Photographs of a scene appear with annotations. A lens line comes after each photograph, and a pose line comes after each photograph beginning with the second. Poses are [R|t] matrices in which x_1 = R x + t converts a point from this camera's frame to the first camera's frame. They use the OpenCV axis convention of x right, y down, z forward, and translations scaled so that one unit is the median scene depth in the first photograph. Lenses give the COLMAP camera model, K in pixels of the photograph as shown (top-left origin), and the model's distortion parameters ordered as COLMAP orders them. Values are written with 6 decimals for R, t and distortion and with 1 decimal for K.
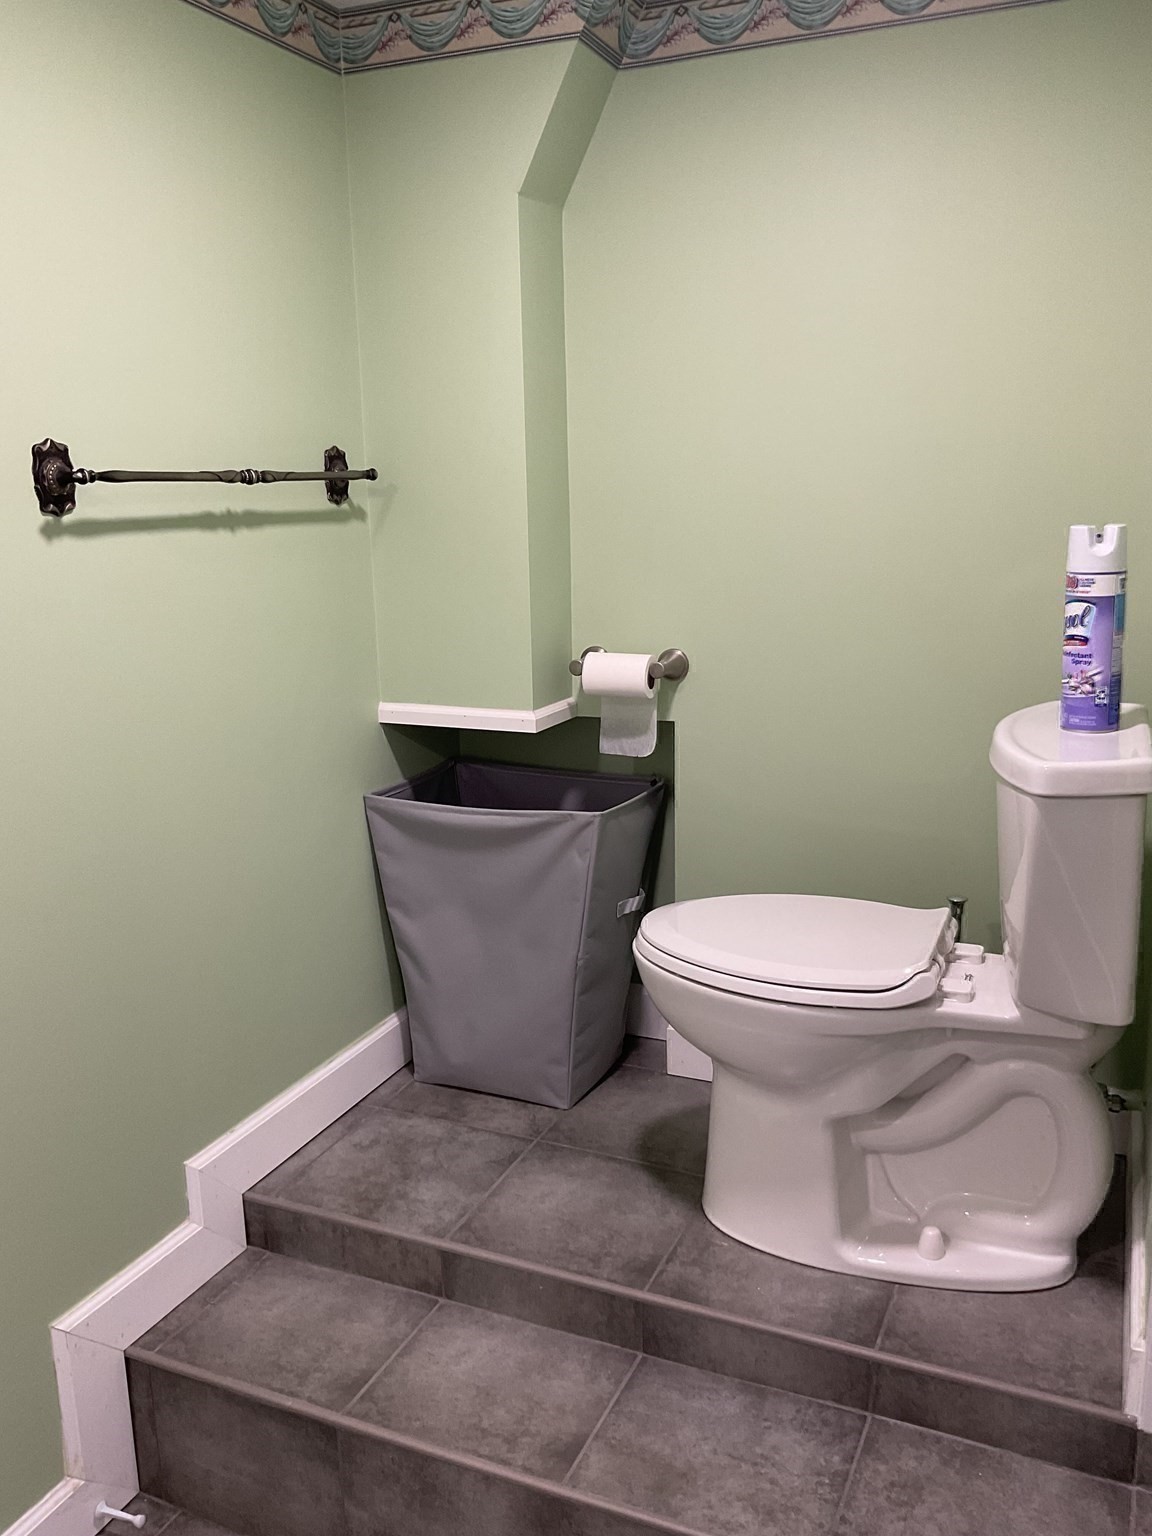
lens RADIAL K [[1283.3, 0, 577.7], [0, 1283.3, 763.4], [0, 0, 1]] dist [0.036333, -0.085799]
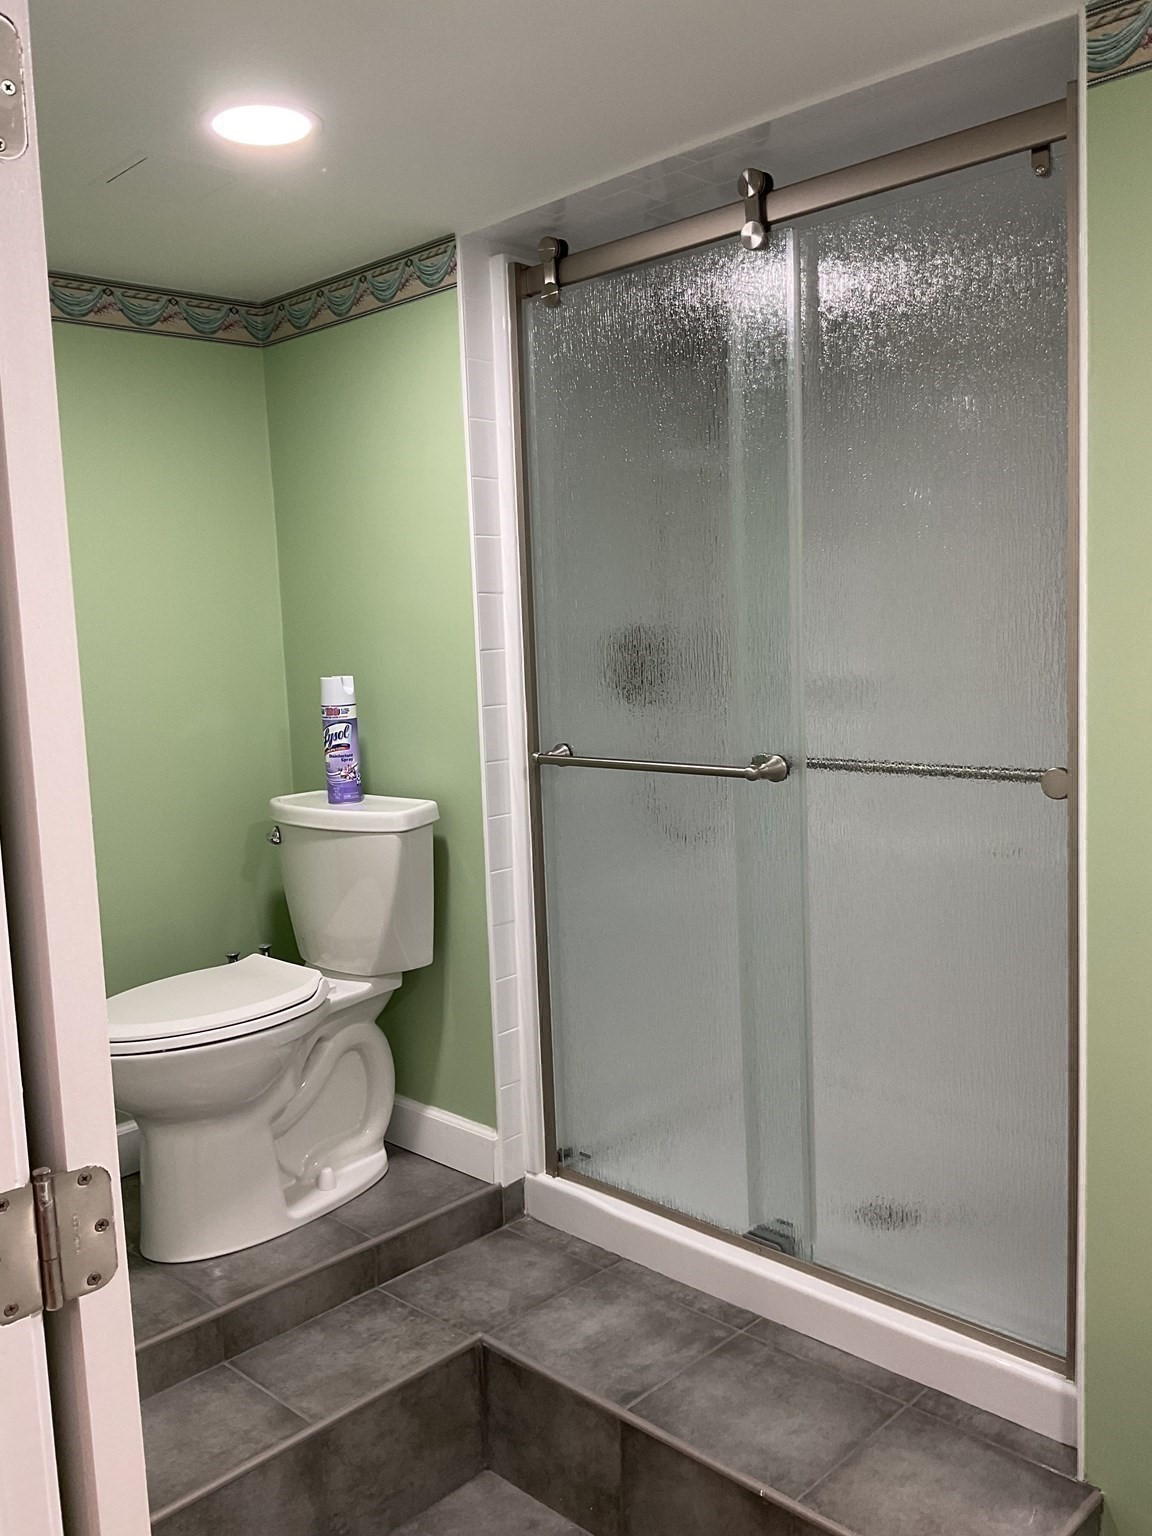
lens RADIAL K [[1283.3, 0, 578.8], [0, 1283.3, 772.2], [0, 0, 1]] dist [0.036333, -0.085799]
pose [[0.331251, -0.086110, 0.939605, -1.021884], [0.235379, 0.971885, 0.006086, -0.005120], [-0.913712, 0.219148, 0.342206, 0.188253]]
